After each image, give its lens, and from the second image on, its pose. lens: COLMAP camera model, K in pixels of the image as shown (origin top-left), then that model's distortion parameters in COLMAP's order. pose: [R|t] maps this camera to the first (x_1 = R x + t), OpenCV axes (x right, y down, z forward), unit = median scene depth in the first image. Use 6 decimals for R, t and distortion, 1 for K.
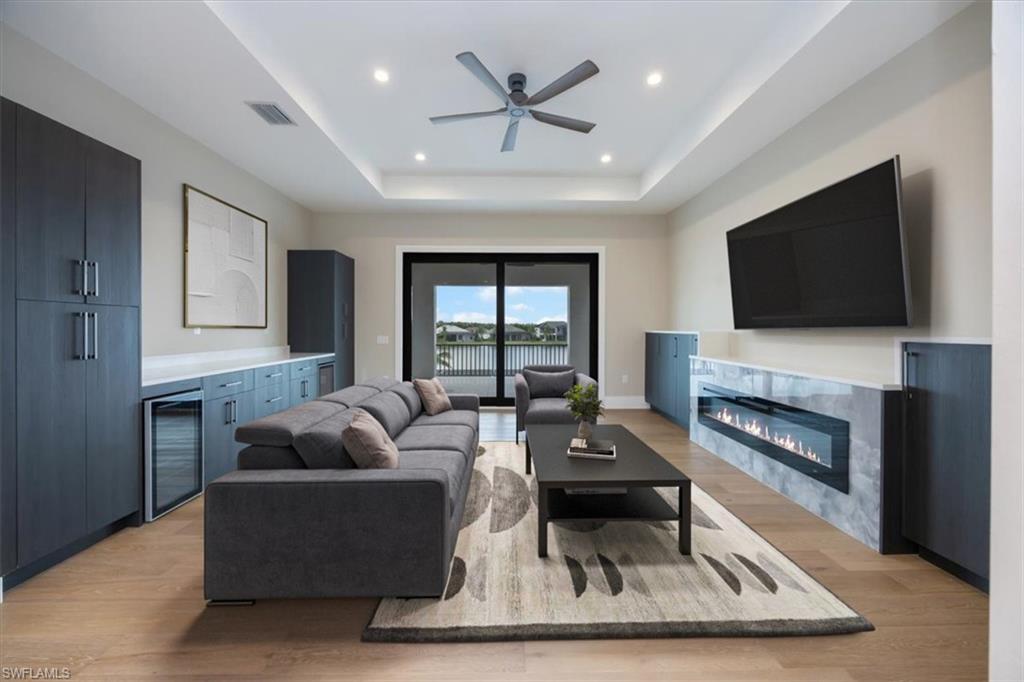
lens RADIAL K [[390.4, 0, 511.8], [0, 390.4, 332.9], [0, 0, 1]] dist [0.001889, 0.000458]
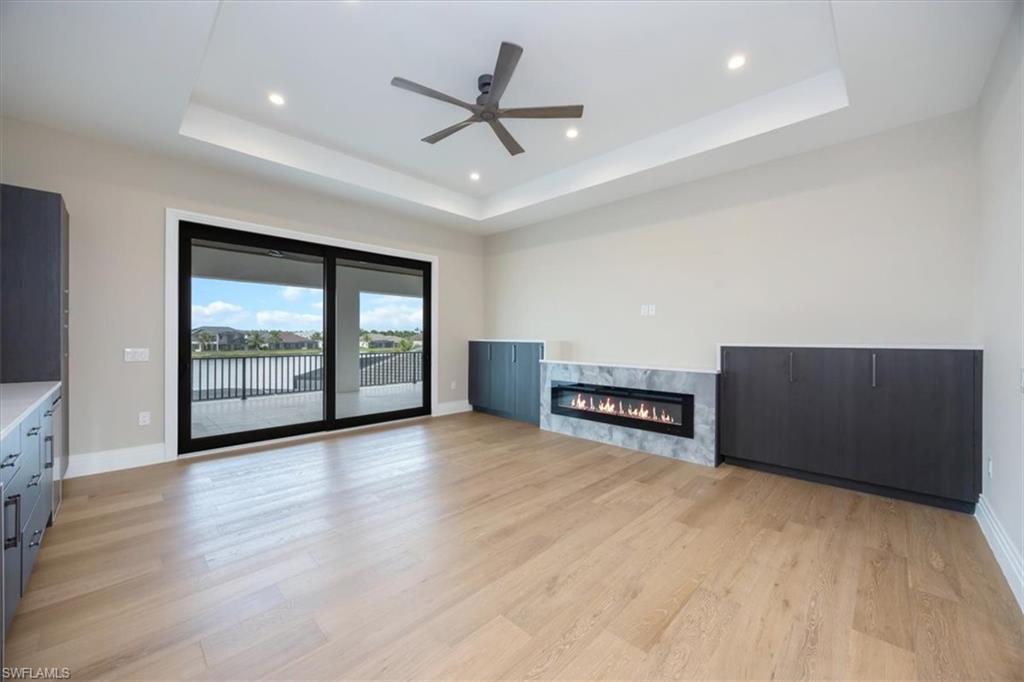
lens RADIAL K [[390.4, 0, 507.4], [0, 390.4, 342.9], [0, 0, 1]] dist [0.001889, 0.000458]
pose [[0.716183, -0.008212, 0.697864, -0.586999], [0.004156, 0.999963, 0.007502, -0.006413], [-0.697900, -0.002472, 0.716191, 0.248836]]
